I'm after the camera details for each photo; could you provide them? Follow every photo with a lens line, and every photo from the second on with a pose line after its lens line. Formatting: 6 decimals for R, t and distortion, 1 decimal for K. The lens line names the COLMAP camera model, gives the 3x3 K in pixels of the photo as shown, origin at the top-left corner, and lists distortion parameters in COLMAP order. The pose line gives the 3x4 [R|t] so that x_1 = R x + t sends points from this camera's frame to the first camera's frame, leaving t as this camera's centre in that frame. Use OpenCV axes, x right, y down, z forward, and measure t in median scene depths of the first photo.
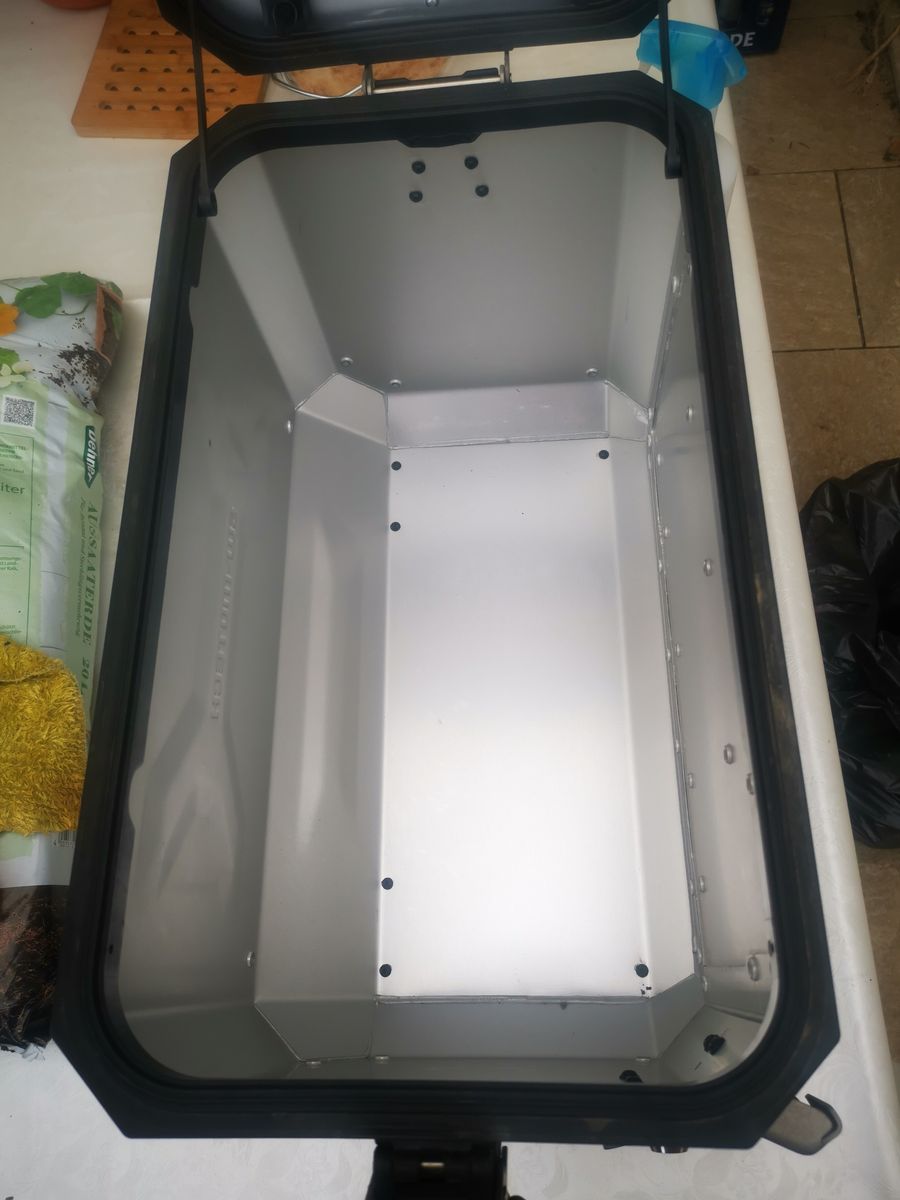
lens RADIAL K [[937.2, 0, 445.9], [0, 937.2, 631.8], [0, 0, 1]] dist [-0.000325, -0.001769]
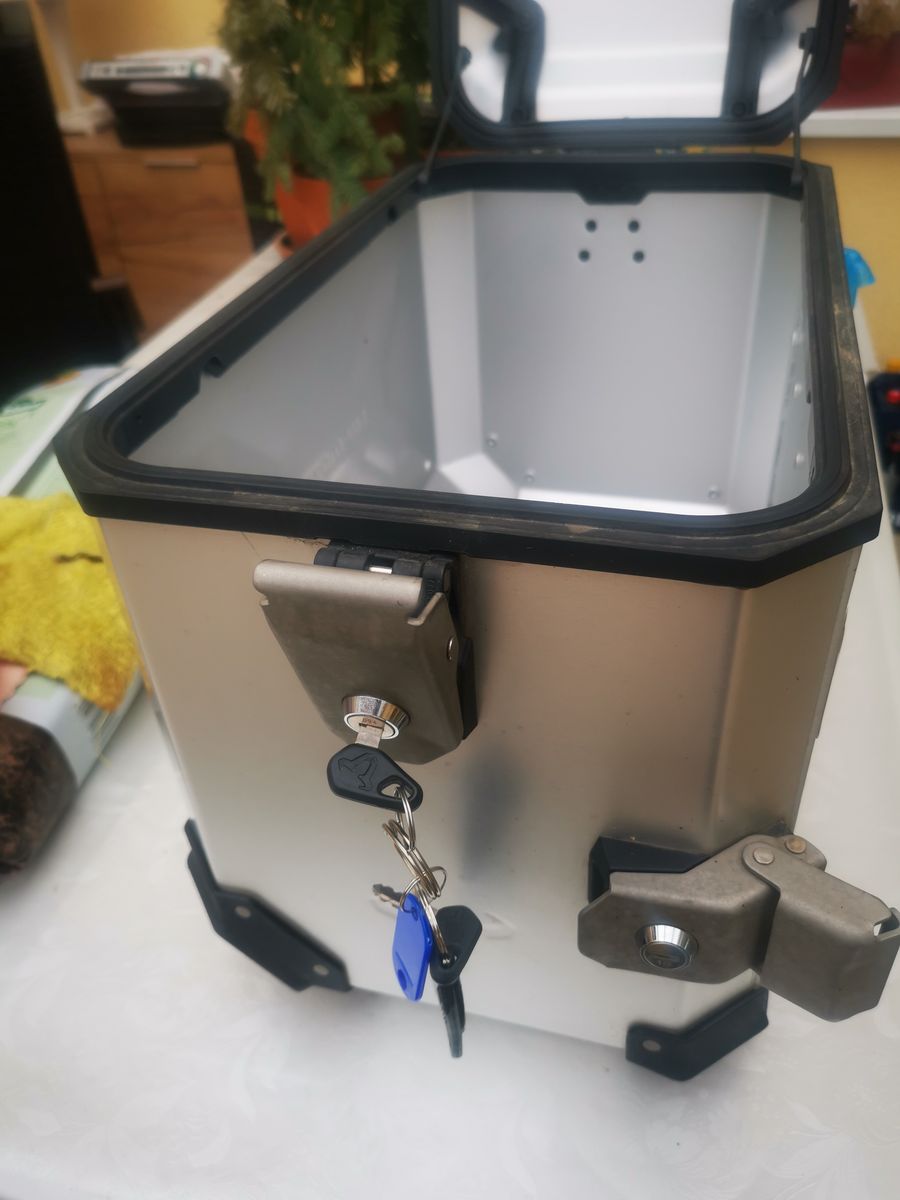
lens RADIAL K [[944.8, 0, 449.6], [0, 944.8, 586.8], [0, 0, 1]] dist [0.011948, -0.003408]
pose [[0.961101, 0.201675, -0.188713, 0.089950], [-0.270662, 0.823824, -0.498052, 0.422441], [0.055022, 0.529755, 0.846364, 0.121082]]
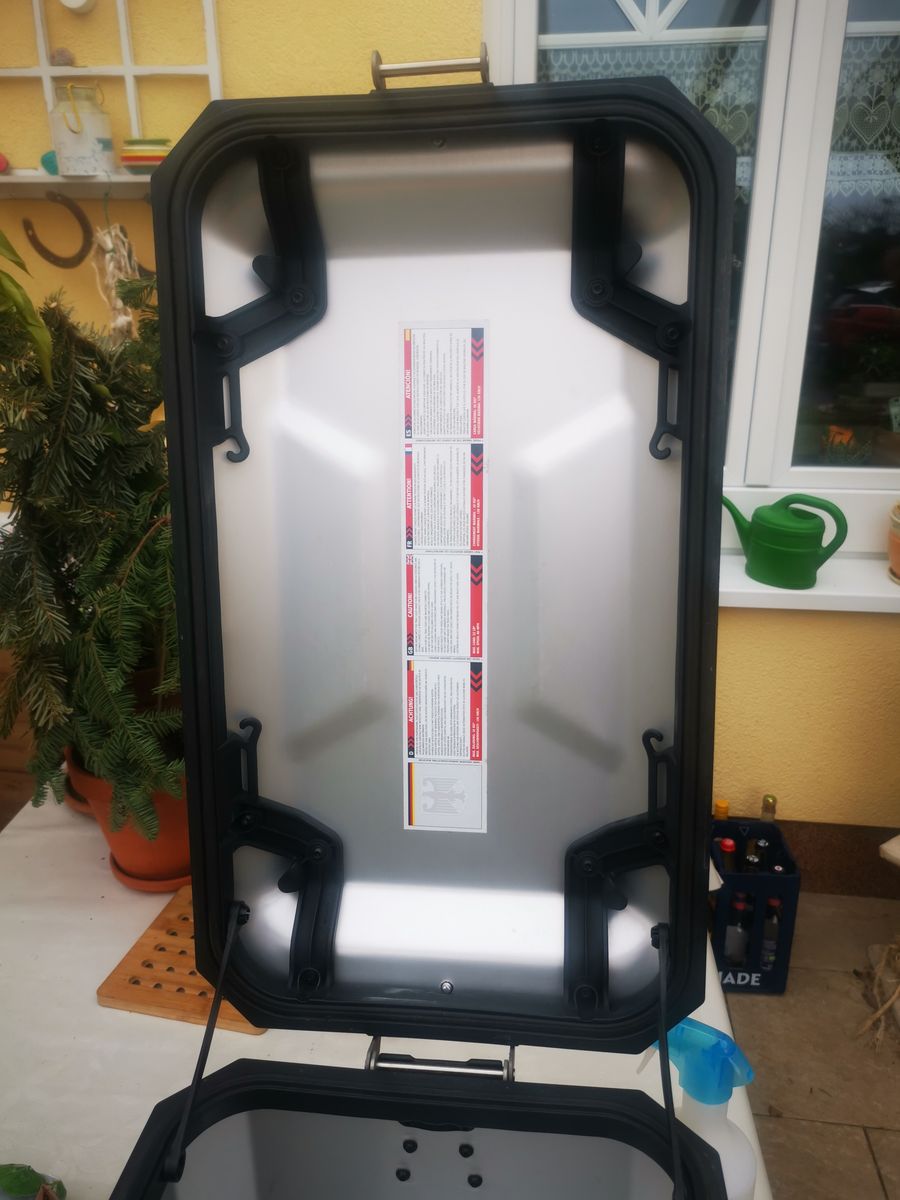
lens RADIAL K [[944.8, 0, 449.6], [0, 944.8, 586.8], [0, 0, 1]] dist [0.011948, -0.003408]
pose [[0.989200, 0.126428, -0.074160, 0.006846], [-0.136997, 0.617610, -0.774461, -0.079057], [-0.052112, 0.776256, 0.628260, -0.025533]]
